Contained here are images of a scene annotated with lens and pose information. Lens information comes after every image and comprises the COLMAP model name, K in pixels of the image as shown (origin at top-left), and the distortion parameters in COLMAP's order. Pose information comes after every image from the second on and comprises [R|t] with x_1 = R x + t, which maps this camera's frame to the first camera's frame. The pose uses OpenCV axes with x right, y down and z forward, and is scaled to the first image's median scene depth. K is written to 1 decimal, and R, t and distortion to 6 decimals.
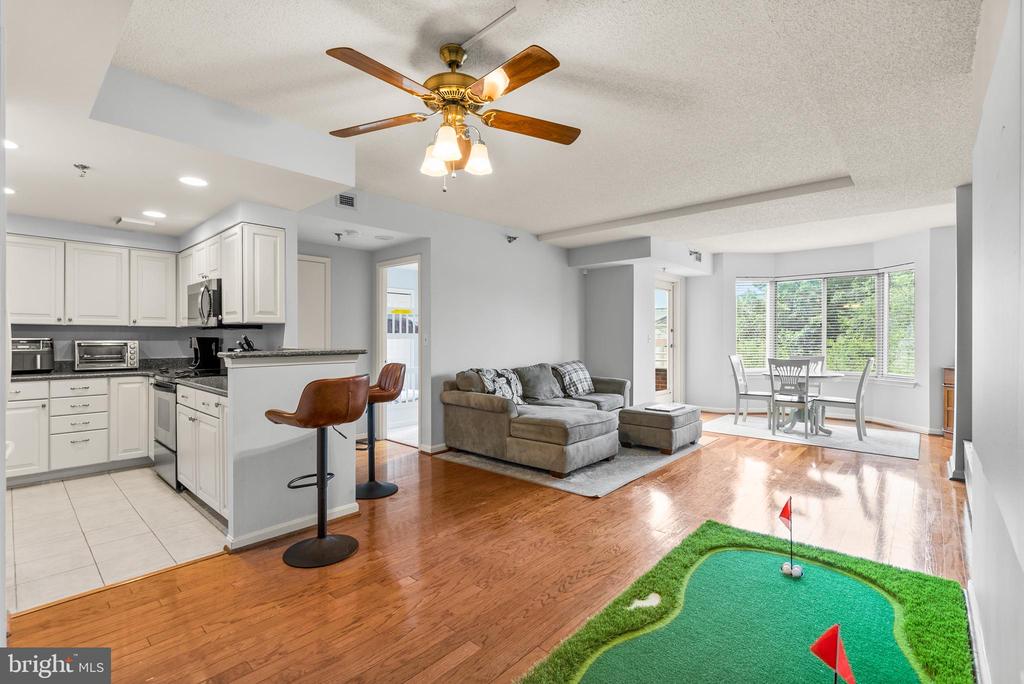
lens RADIAL K [[466.2, 0, 512.0], [0, 466.2, 342.0], [0, 0, 1]] dist [-0.000303, 0.000573]
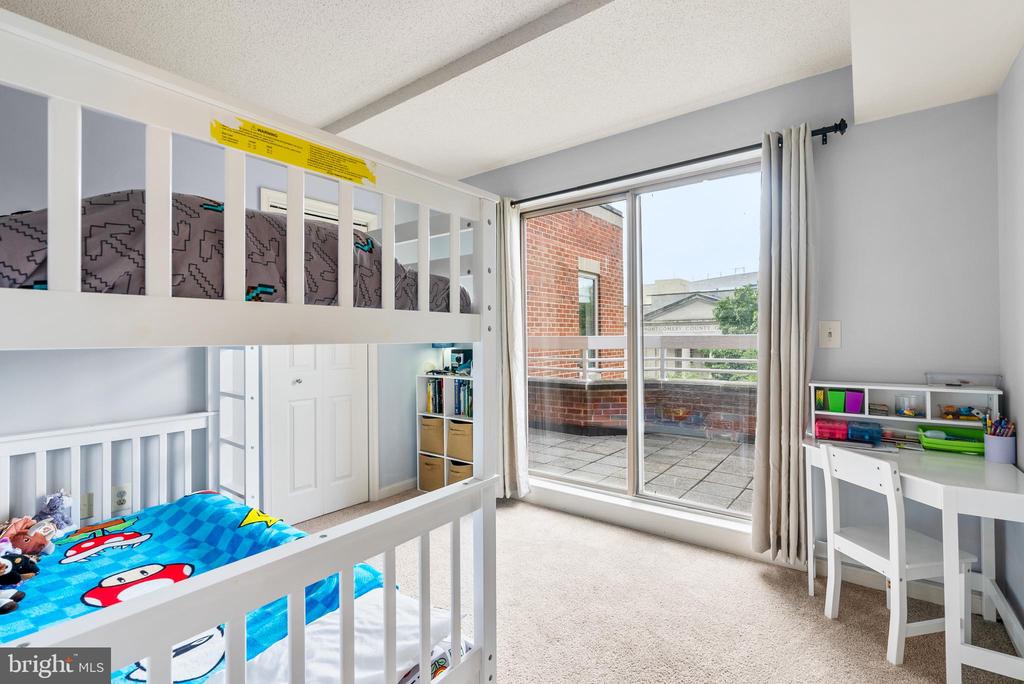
lens RADIAL K [[466.2, 0, 512.0], [0, 466.2, 342.0], [0, 0, 1]] dist [-0.000303, 0.000573]
pose [[0.995921, -0.005692, 0.090049, -0.278649], [0.005748, 0.999983, -0.000358, -0.011784], [-0.090045, 0.000874, 0.995937, 1.273309]]
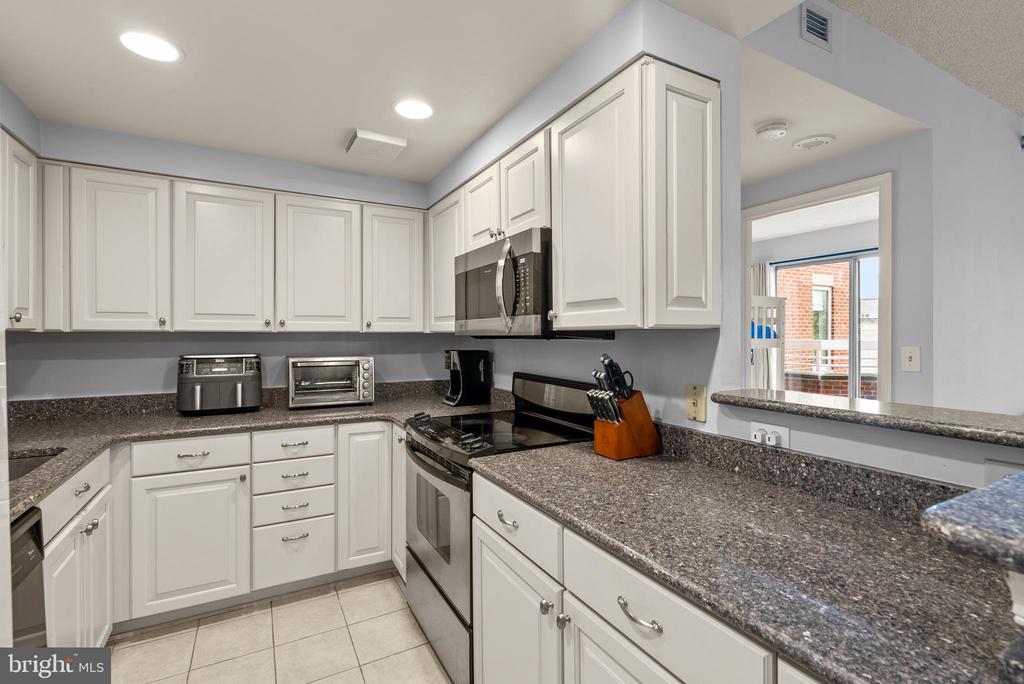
lens RADIAL K [[473.6, 0, 512.0], [0, 473.6, 342.0], [0, 0, 1]] dist [-0.001372, 0.000015]
pose [[0.947375, 0.002362, -0.320117, -0.474724], [-0.000610, 0.999984, 0.005572, -0.027255], [0.320125, -0.005083, 0.947362, 0.519809]]
